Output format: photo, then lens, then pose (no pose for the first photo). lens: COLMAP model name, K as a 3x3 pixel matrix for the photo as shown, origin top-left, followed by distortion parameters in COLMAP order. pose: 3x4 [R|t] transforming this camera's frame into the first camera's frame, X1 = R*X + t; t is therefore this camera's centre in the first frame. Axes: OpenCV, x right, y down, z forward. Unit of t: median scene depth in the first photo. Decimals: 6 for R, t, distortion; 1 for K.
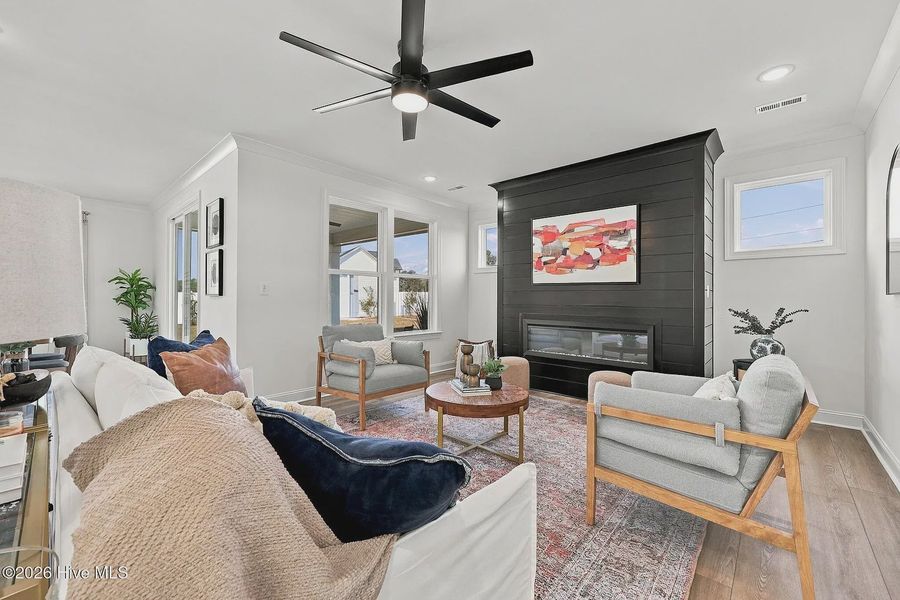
lens RADIAL K [[365.8, 0, 450.2], [0, 365.8, 297.9], [0, 0, 1]] dist [-0.000100, -0.000036]
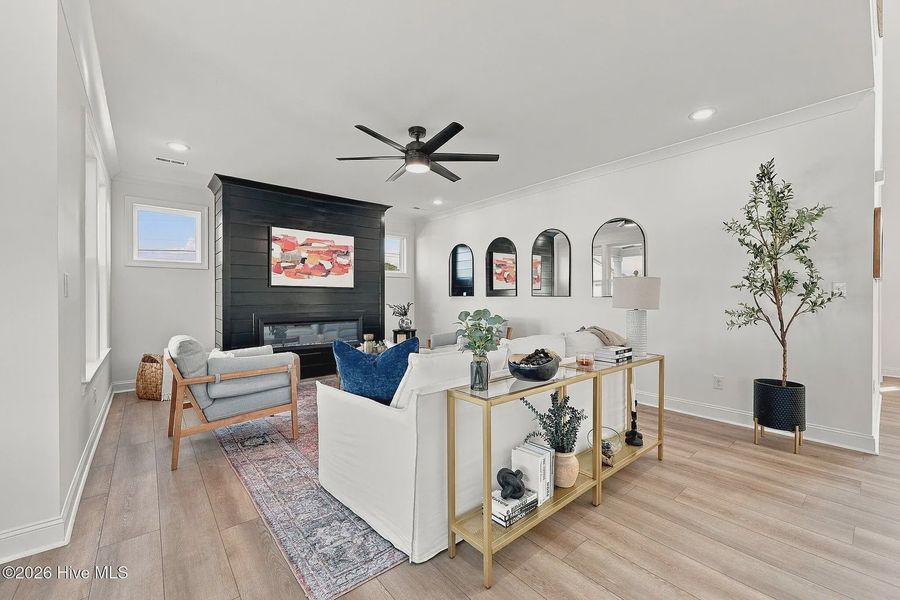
lens RADIAL K [[365.8, 0, 450.3], [0, 365.8, 299.1], [0, 0, 1]] dist [-0.000100, -0.000036]
pose [[0.142791, -0.009289, 0.989709, -0.840998], [0.004259, 0.999952, 0.008771, -0.006101], [-0.989744, 0.002963, 0.142824, 0.347747]]
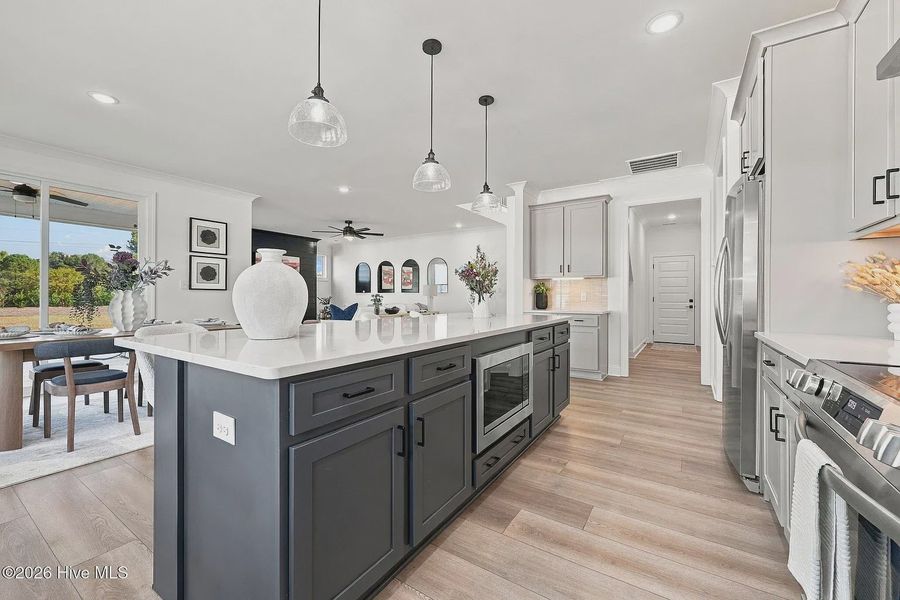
lens RADIAL K [[365.8, 0, 452.4], [0, 365.8, 299.2], [0, 0, 1]] dist [-0.000100, -0.000036]
pose [[-0.158310, -0.011664, 0.987320, -2.039134], [0.000799, 0.999928, 0.011941, 0.012516], [-0.987389, 0.002679, -0.158290, 0.302148]]
